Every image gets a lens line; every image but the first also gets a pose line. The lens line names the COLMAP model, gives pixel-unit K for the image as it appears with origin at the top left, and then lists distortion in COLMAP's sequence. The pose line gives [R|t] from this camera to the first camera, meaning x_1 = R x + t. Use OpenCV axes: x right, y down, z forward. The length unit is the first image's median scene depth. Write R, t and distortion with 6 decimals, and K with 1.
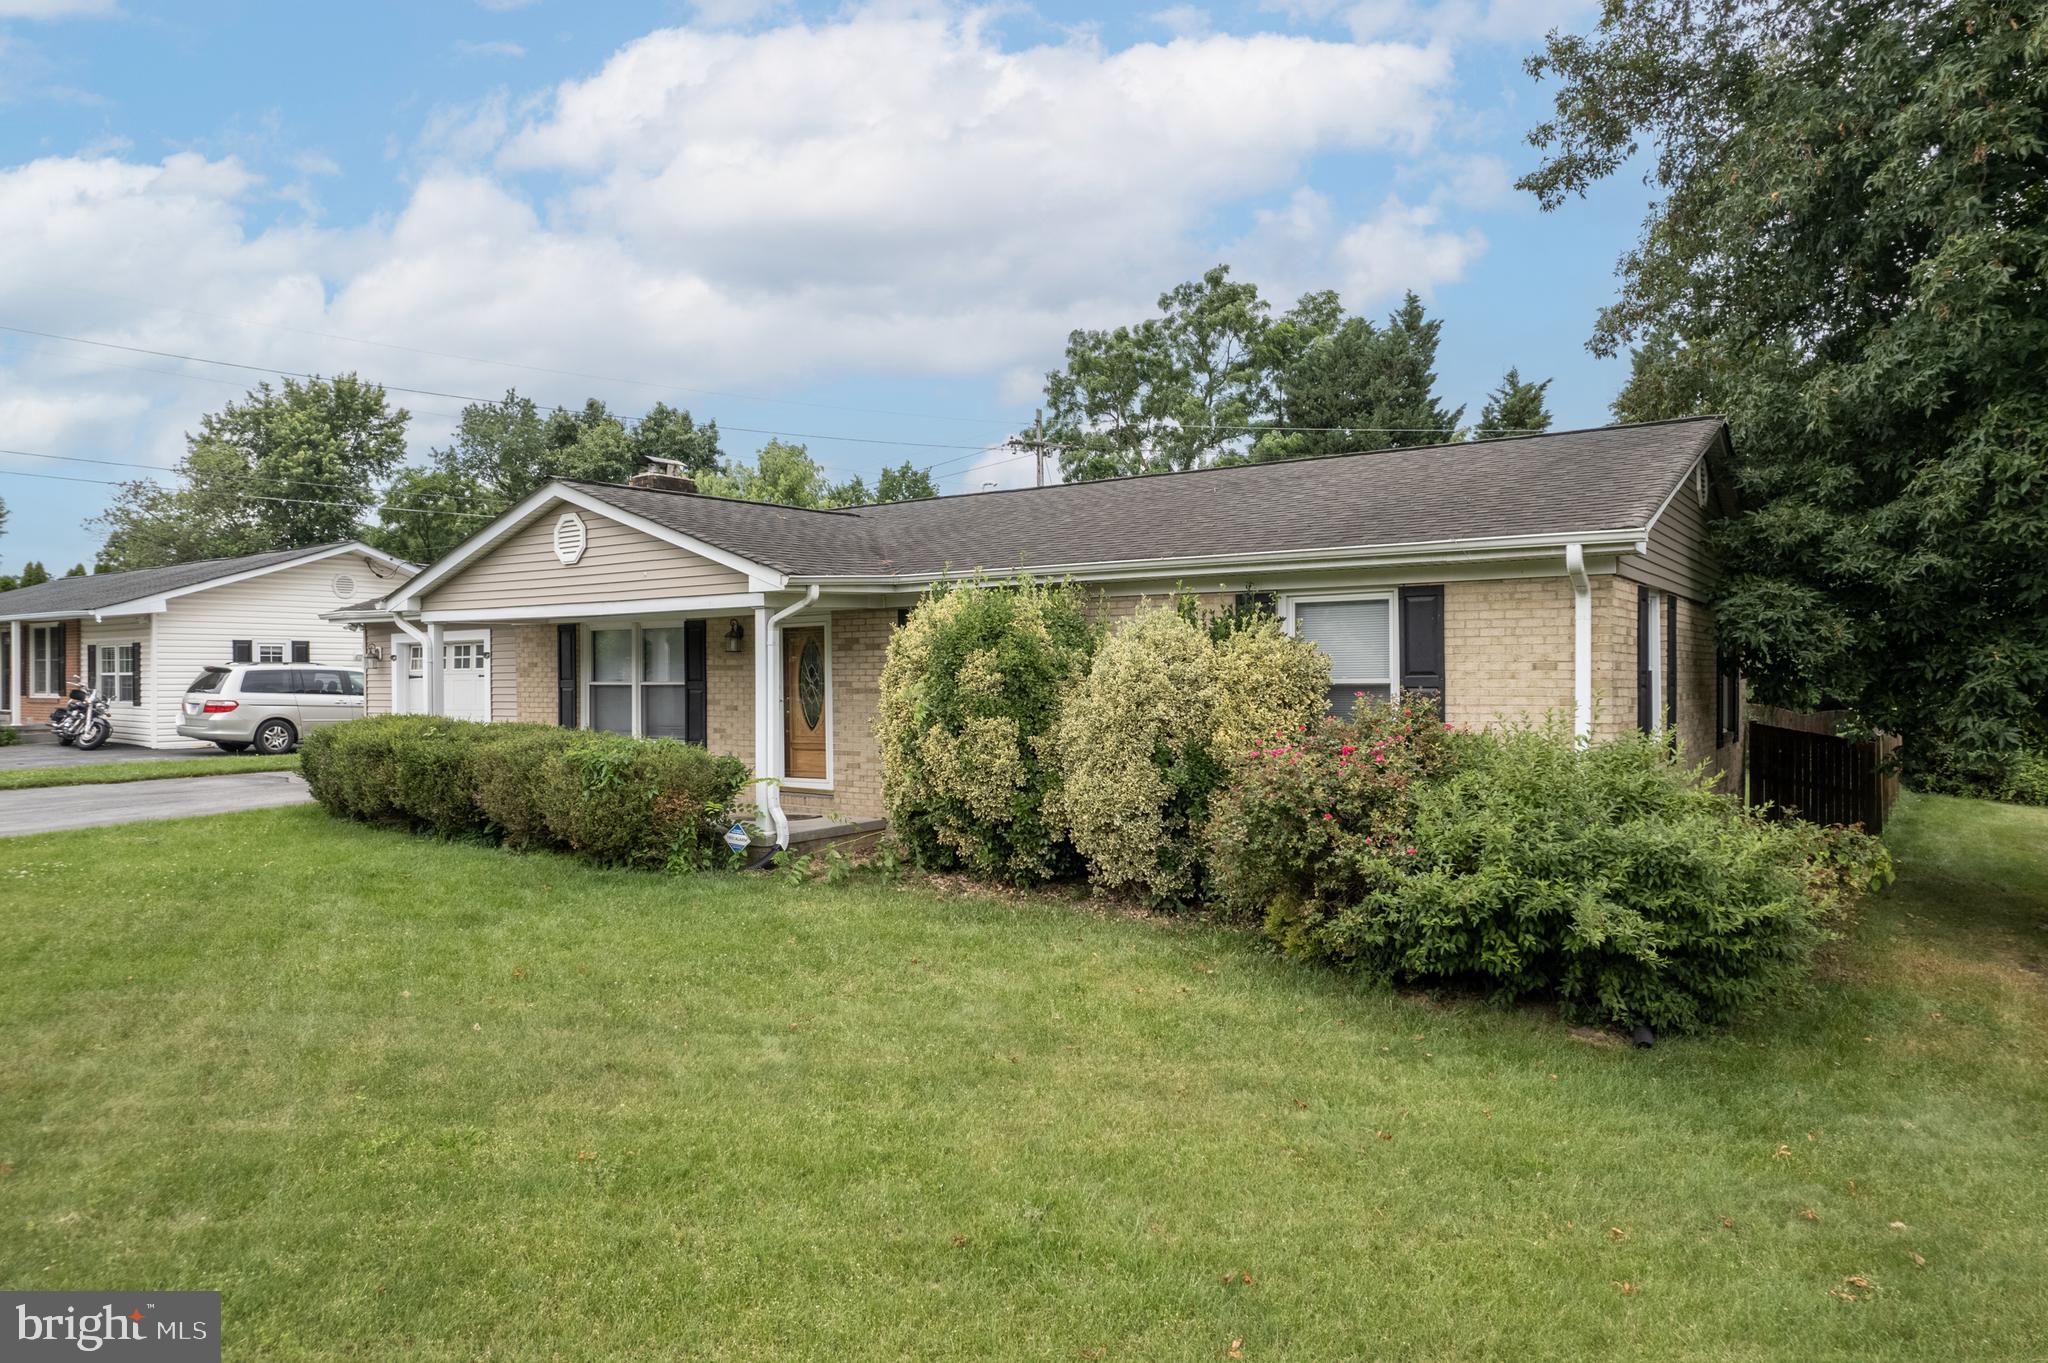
lens RADIAL K [[1305.1, 0, 1031.0], [0, 1305.1, 675.0], [0, 0, 1]] dist [-0.059678, 0.019710]
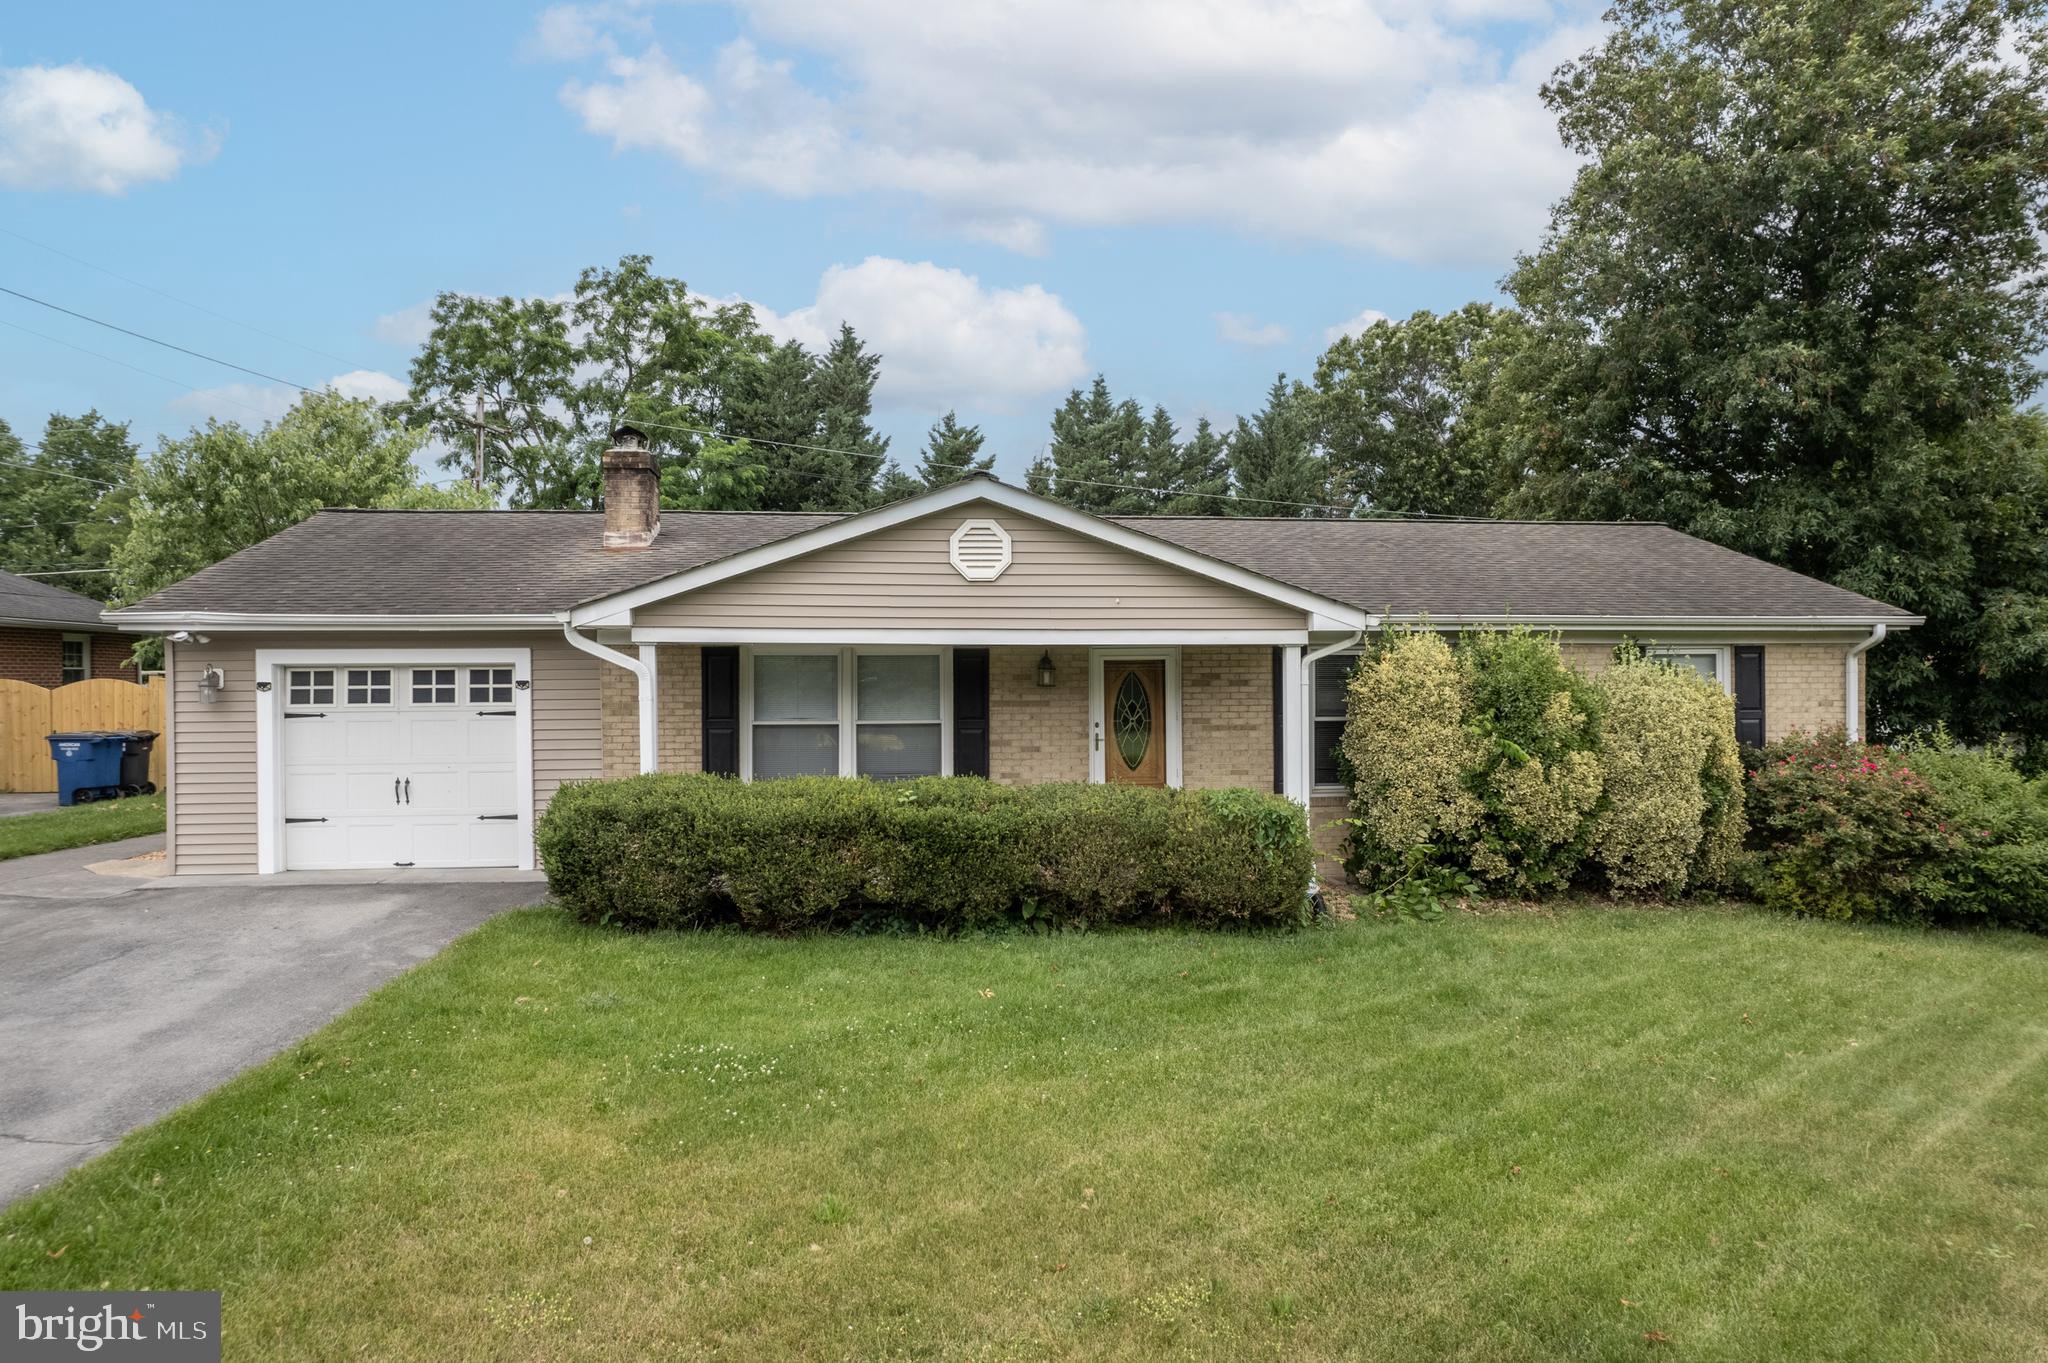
lens RADIAL K [[1305.1, 0, 1025.5], [0, 1305.1, 686.5], [0, 0, 1]] dist [-0.059678, 0.019710]
pose [[0.746804, -0.001830, 0.665042, -0.999902], [-0.000498, 0.999994, 0.003311, -0.024725], [-0.665044, -0.002804, 0.746799, 0.415758]]
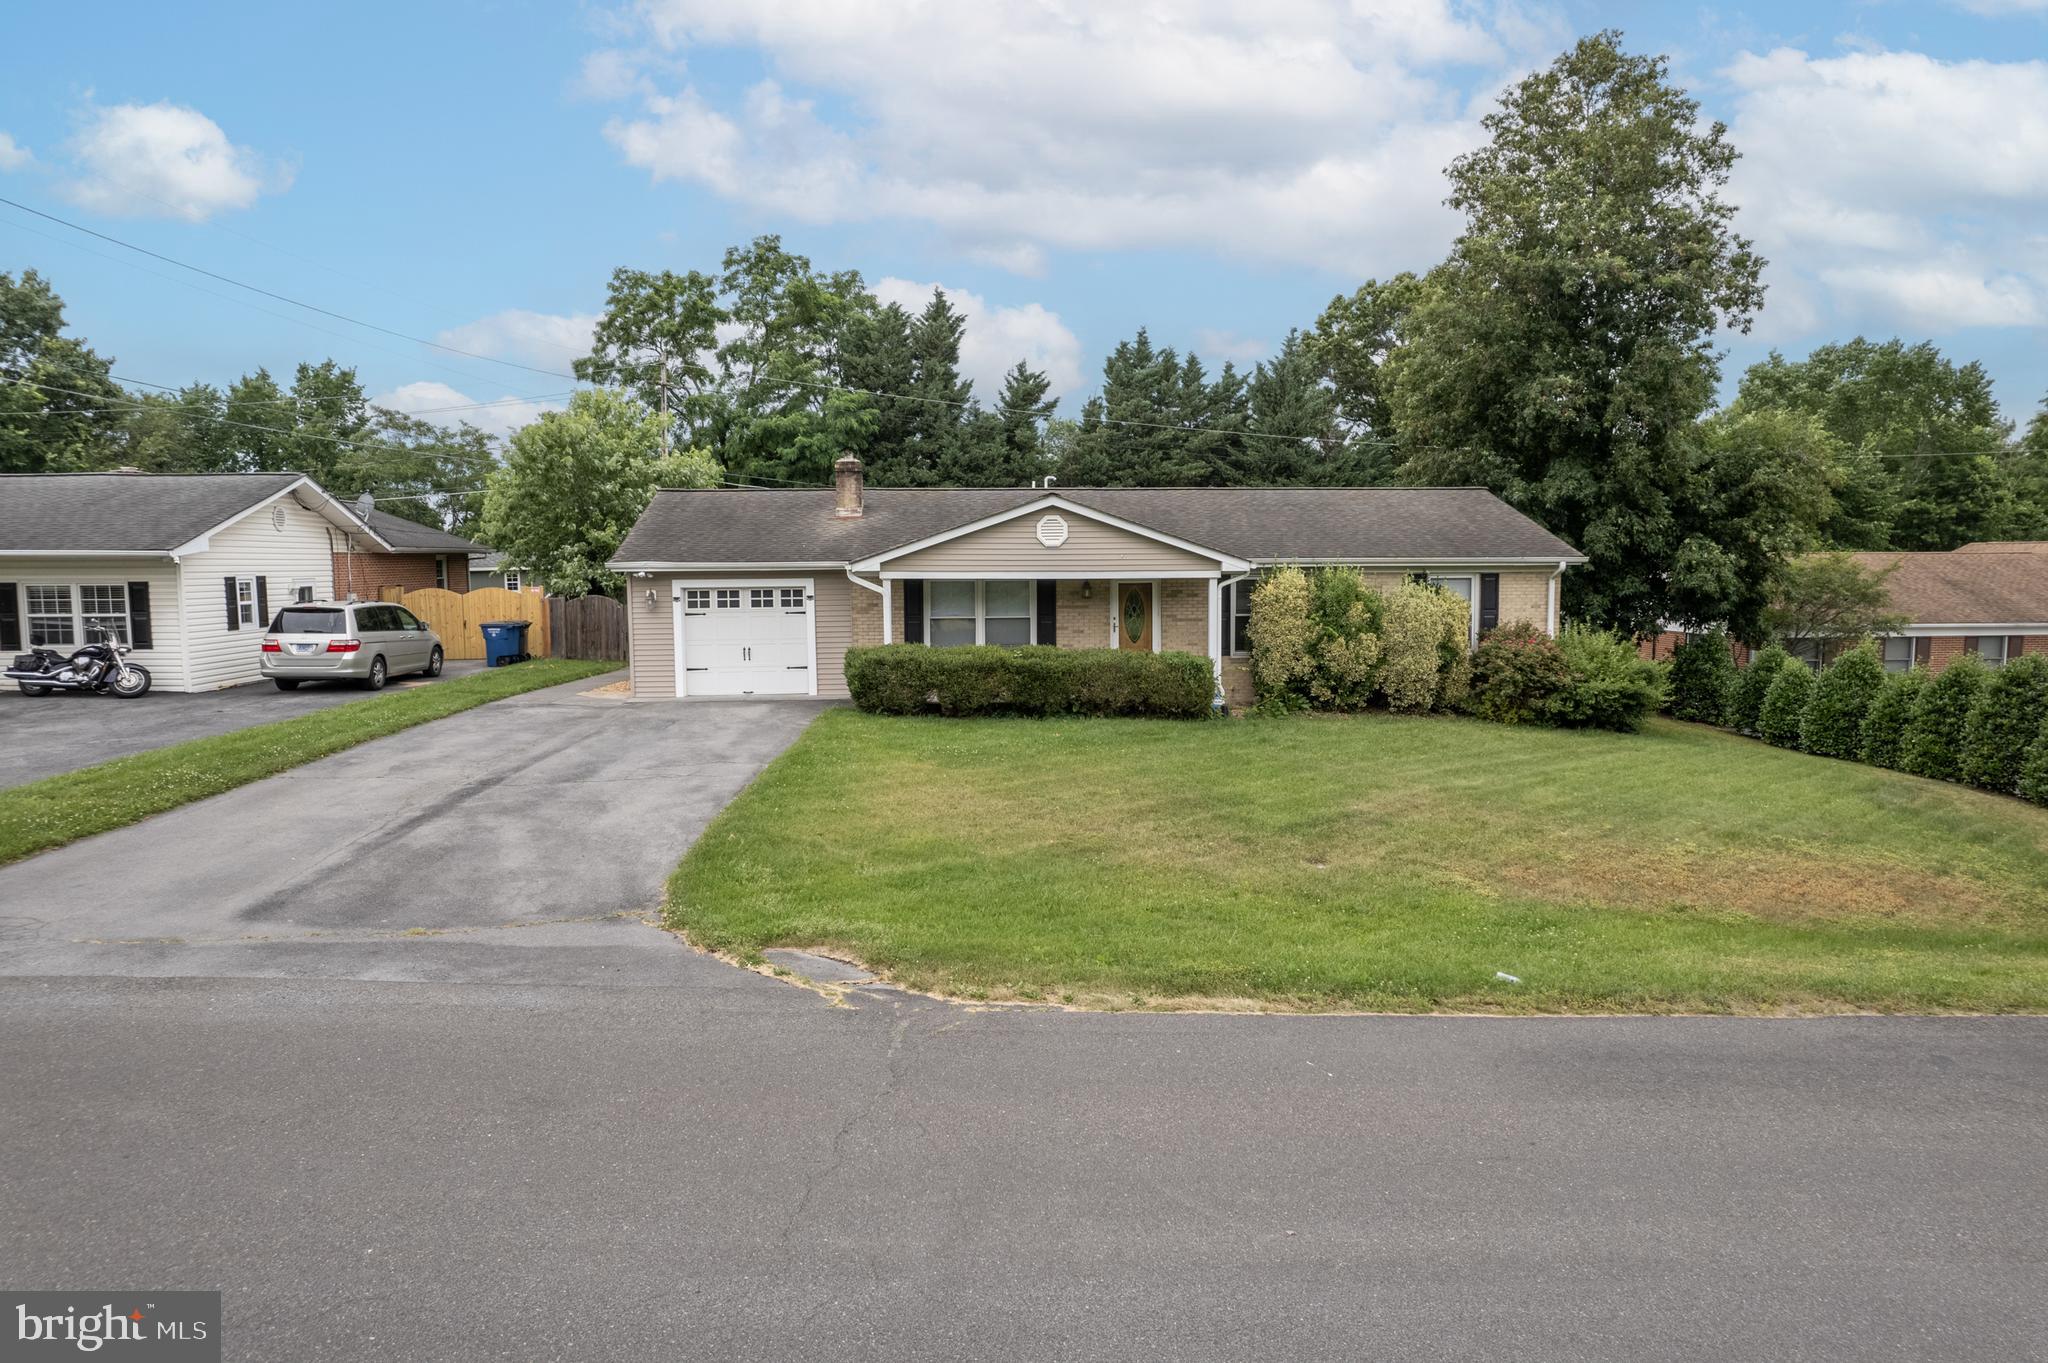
lens RADIAL K [[1305.1, 0, 1025.8], [0, 1305.1, 665.7], [0, 0, 1]] dist [-0.059678, 0.019710]
pose [[0.777436, -0.050282, 0.626949, -1.599790], [0.001513, 0.996946, 0.078080, -0.073400], [-0.628960, -0.059754, 0.775138, -0.285161]]
